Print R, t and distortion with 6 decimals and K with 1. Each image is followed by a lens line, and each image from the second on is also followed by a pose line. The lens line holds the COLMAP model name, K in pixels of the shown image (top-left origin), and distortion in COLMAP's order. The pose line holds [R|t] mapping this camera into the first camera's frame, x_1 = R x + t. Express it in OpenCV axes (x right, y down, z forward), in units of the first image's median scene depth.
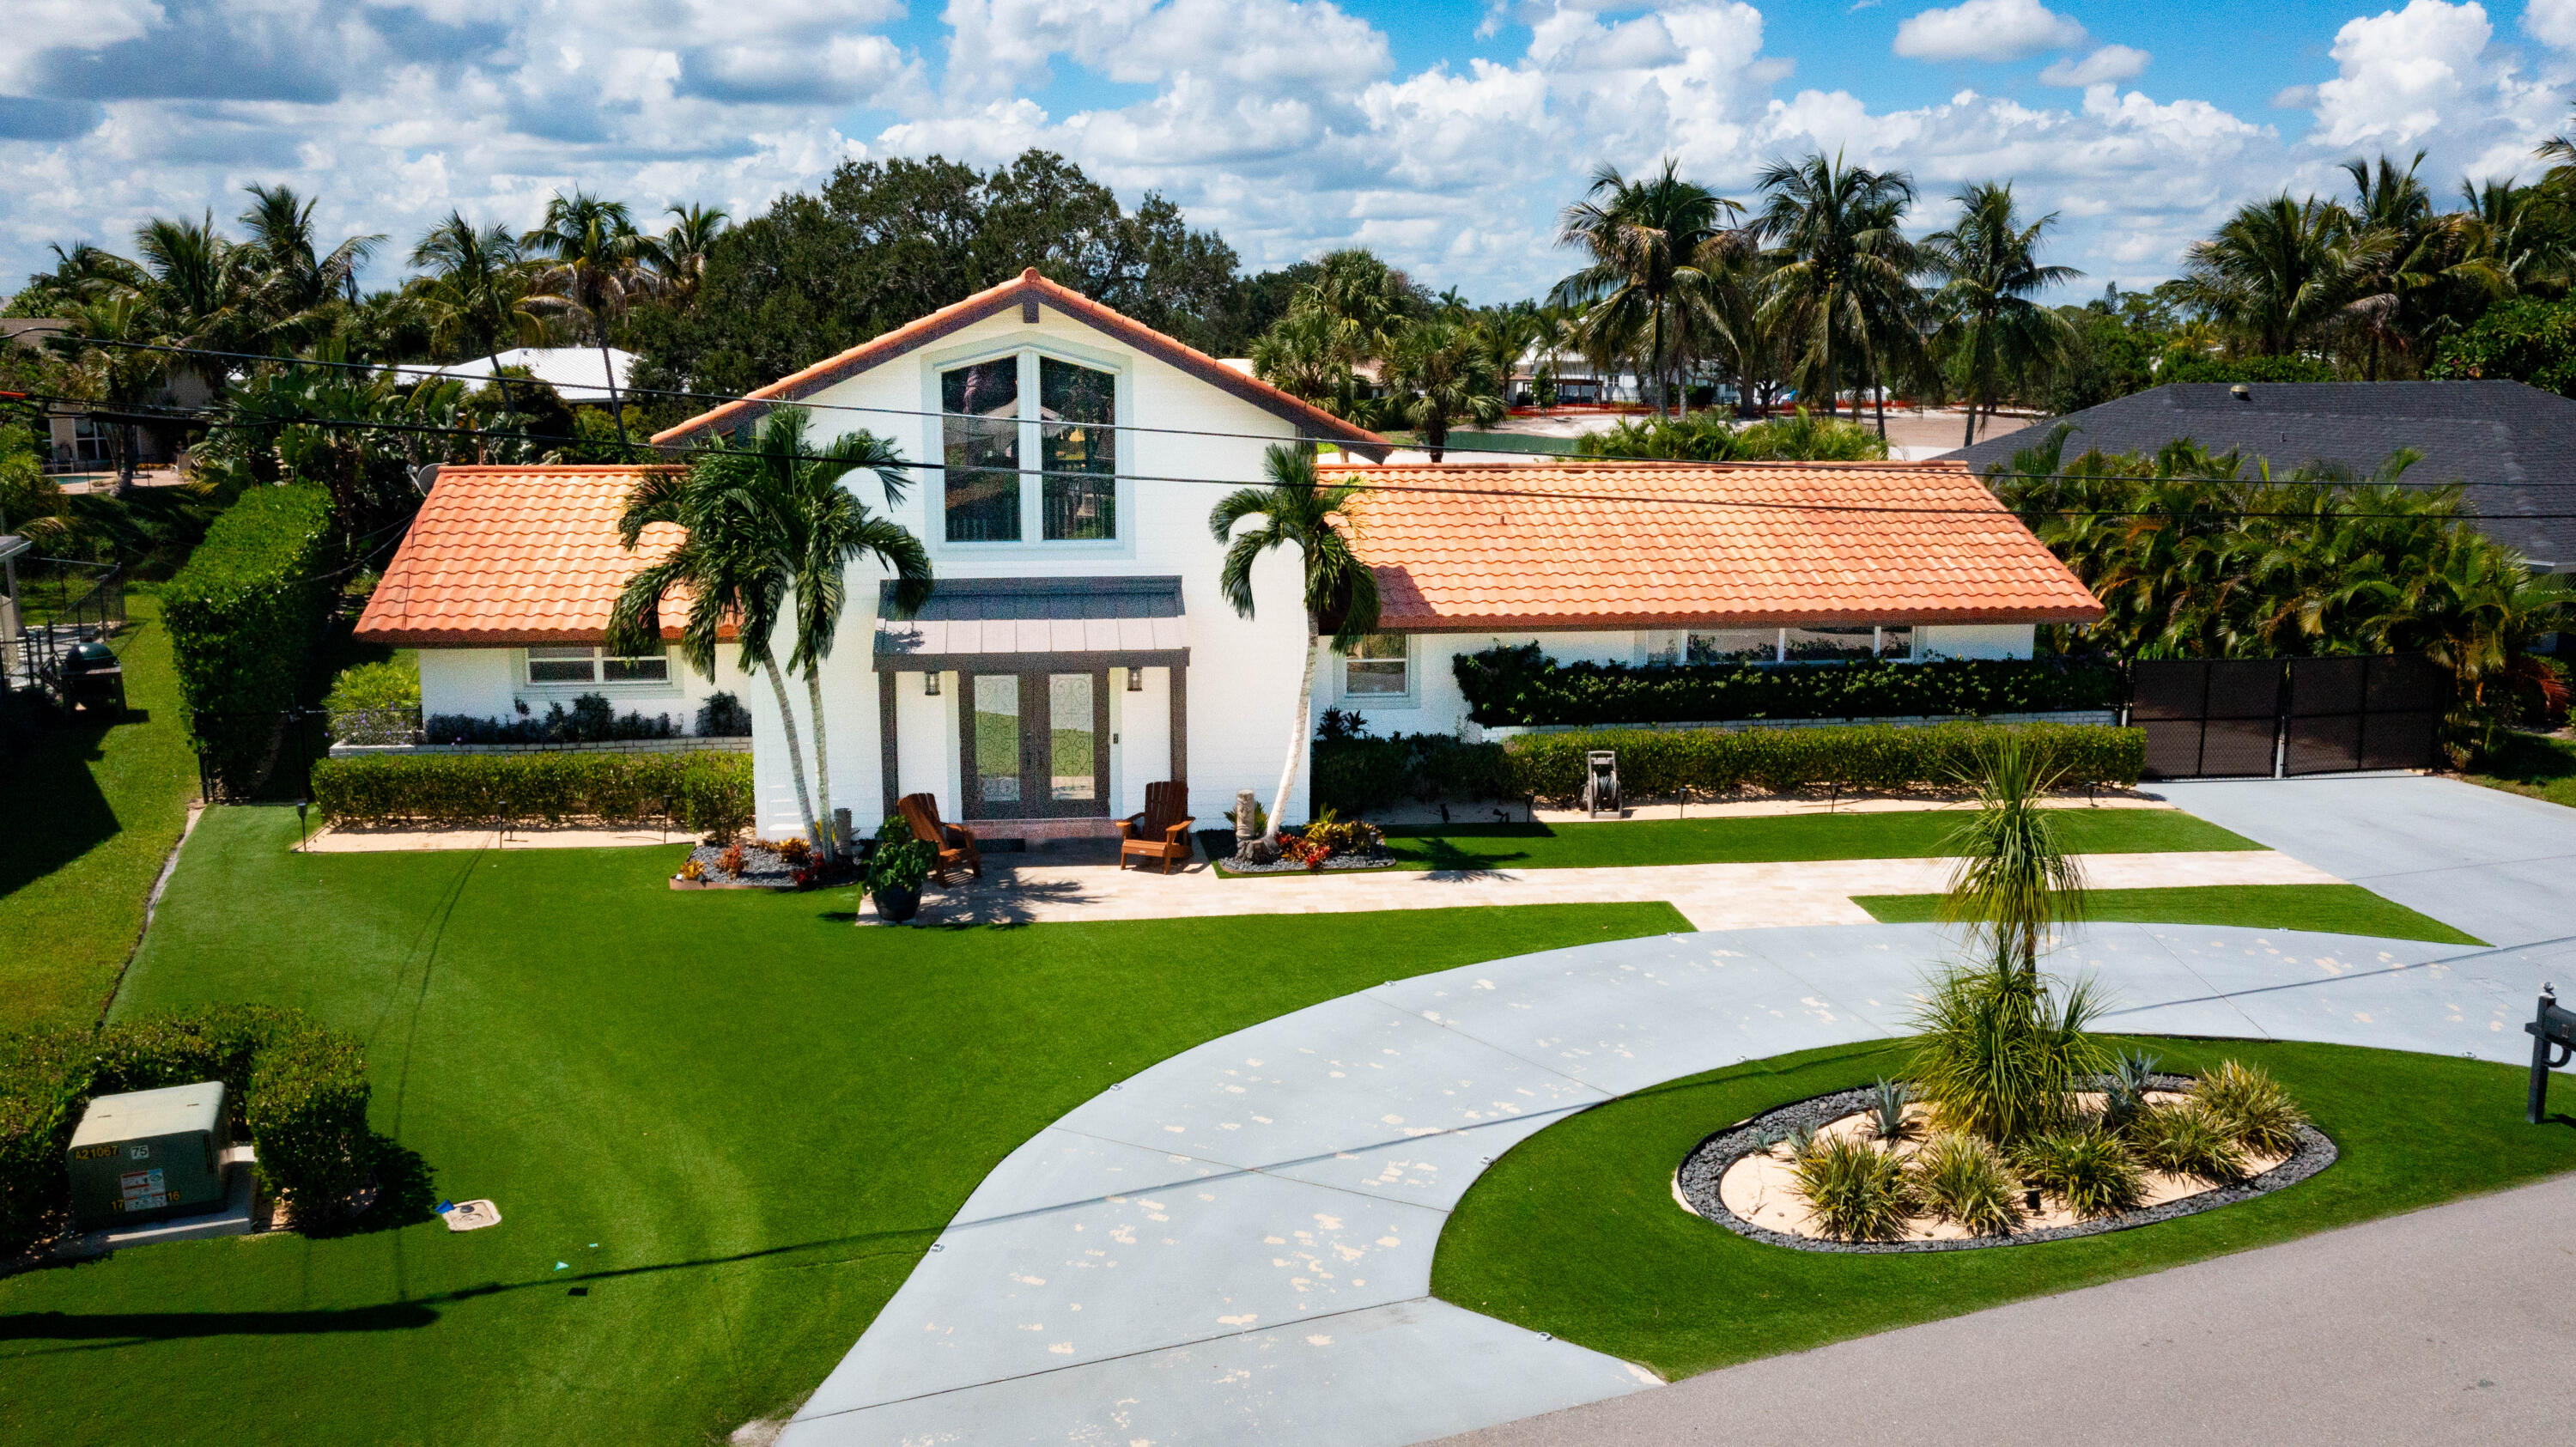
lens RADIAL K [[2014.1, 0, 1284.6], [0, 2014.1, 767.8], [0, 0, 1]] dist [-0.004378, 0.013549]
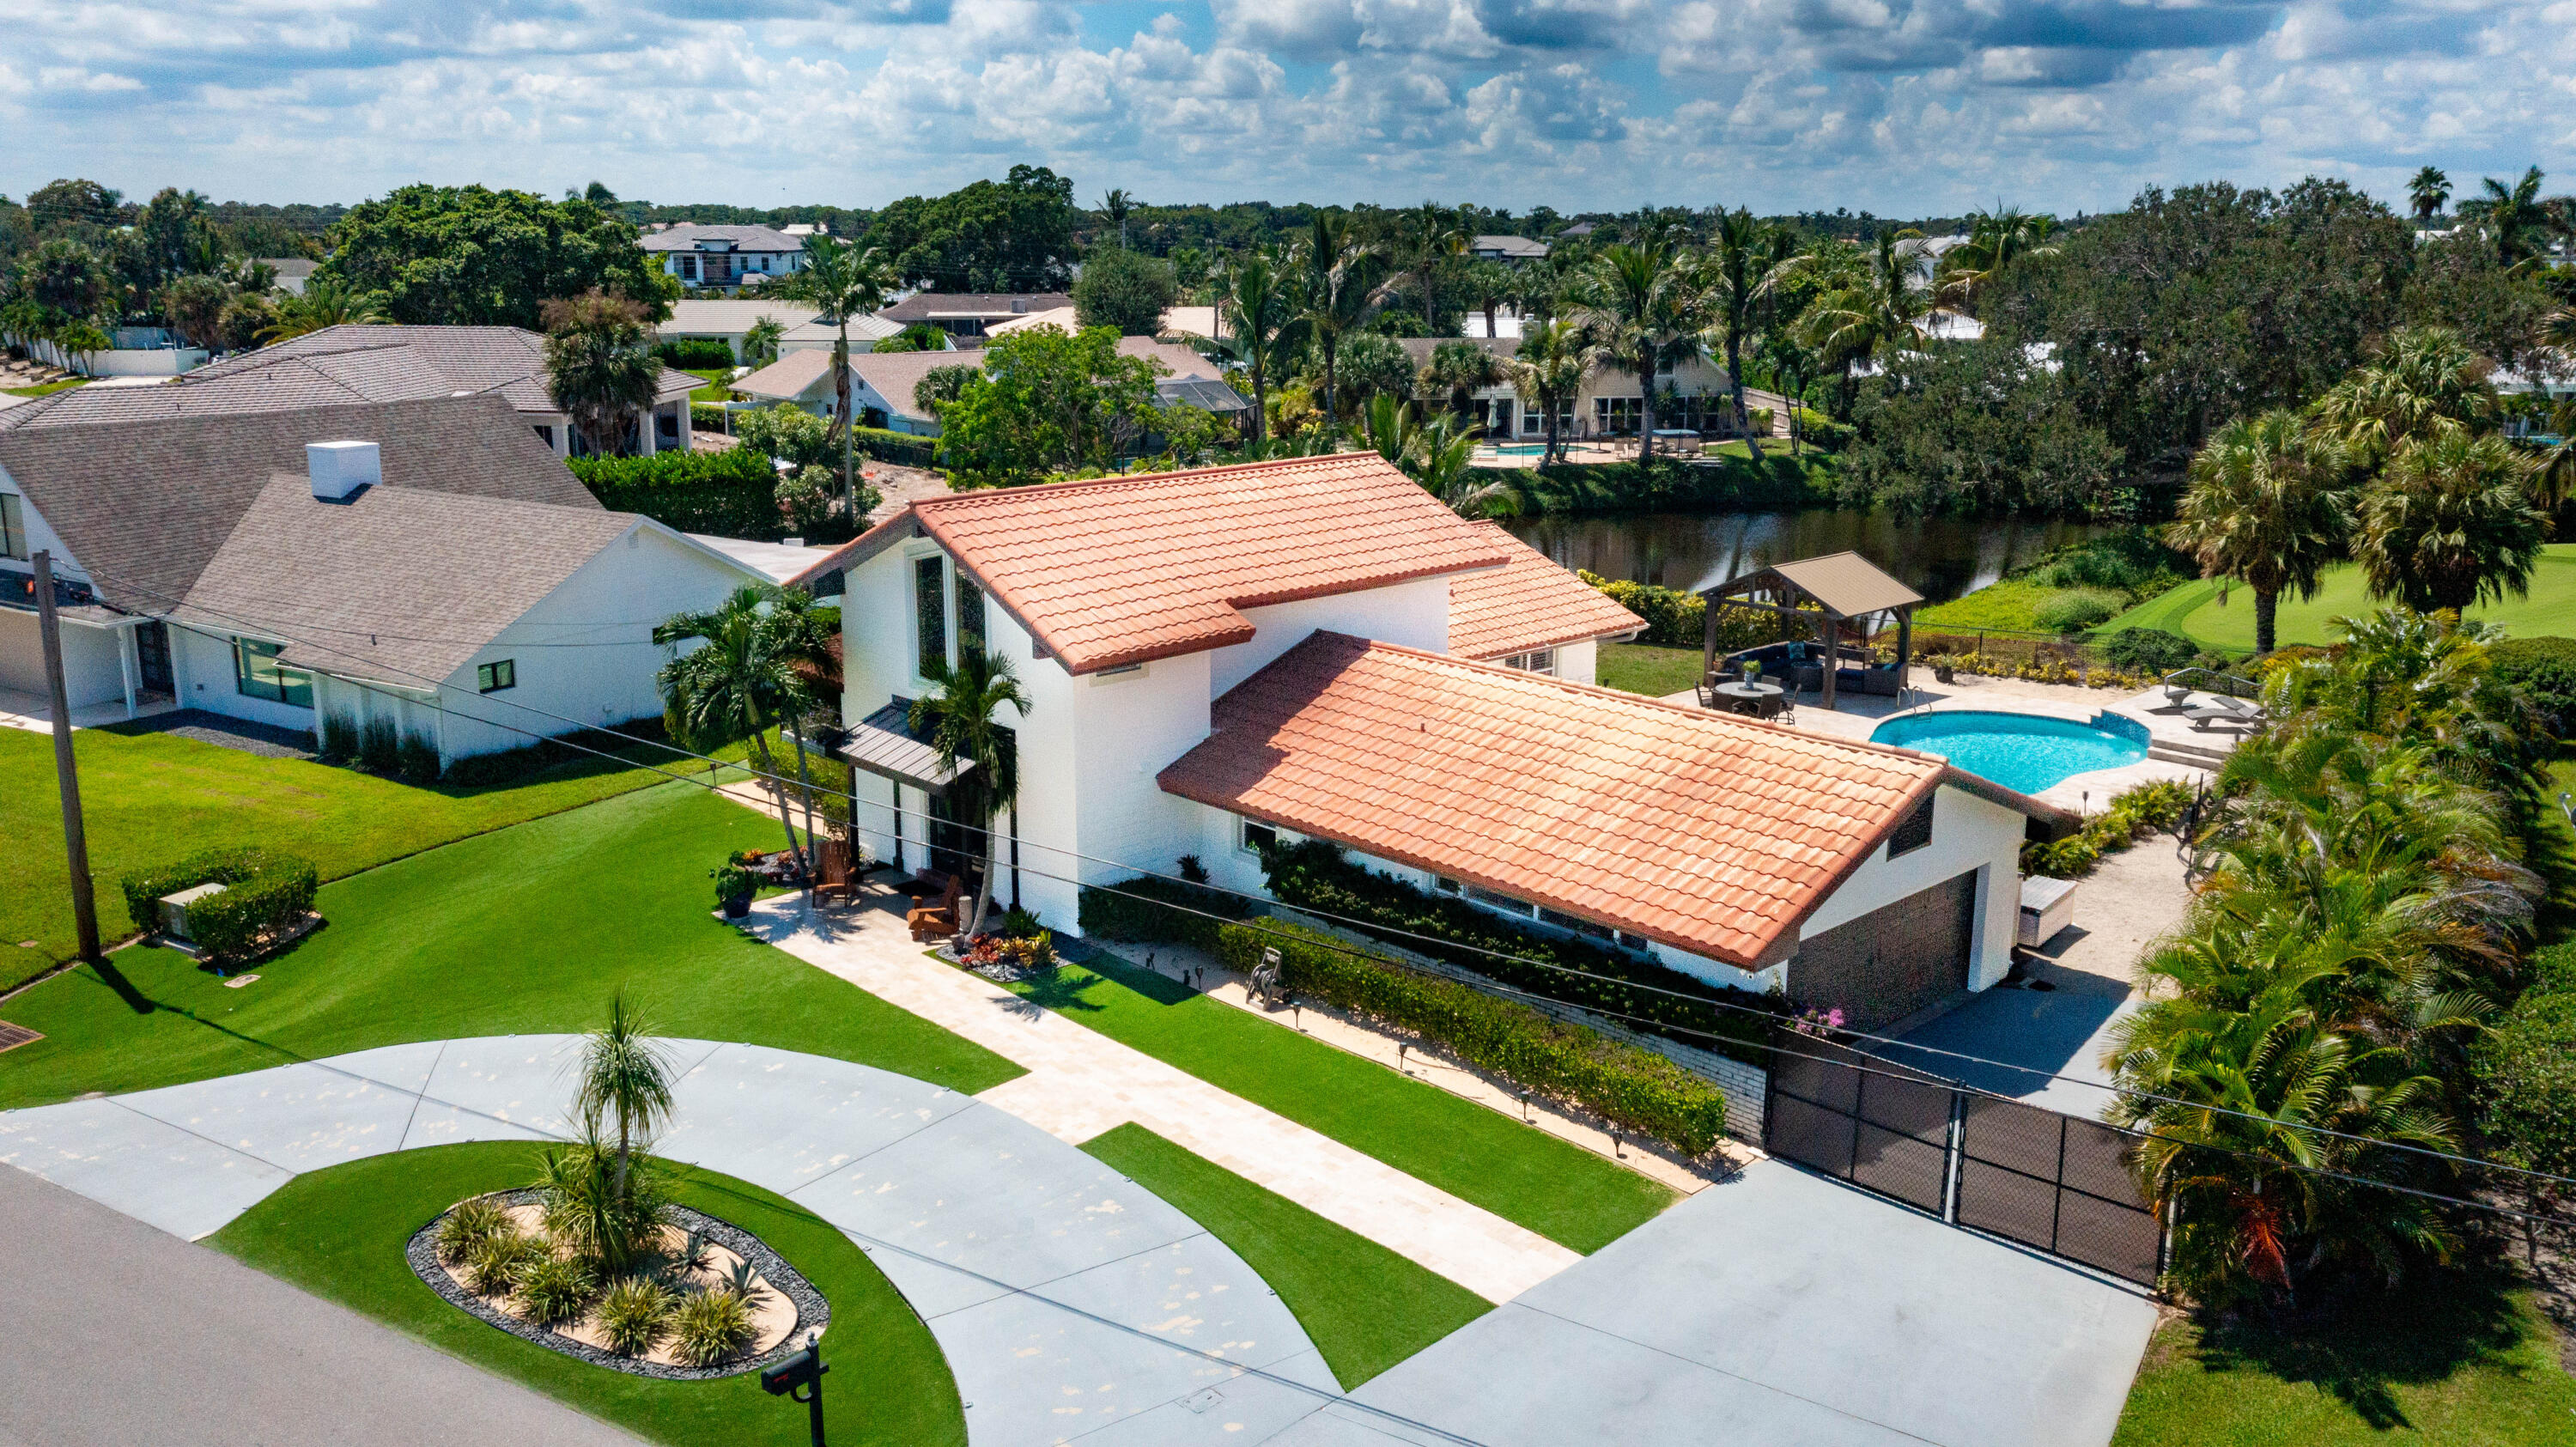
lens RADIAL K [[2009.3, 0, 1288.0], [0, 2009.3, 723.5], [0, 0, 1]] dist [0.003531, 0.003359]
pose [[0.583049, 0.191449, -0.789558, 1.441072], [-0.170984, 0.978988, 0.111118, -0.363593], [0.794241, 0.070214, 0.603532, 0.431927]]
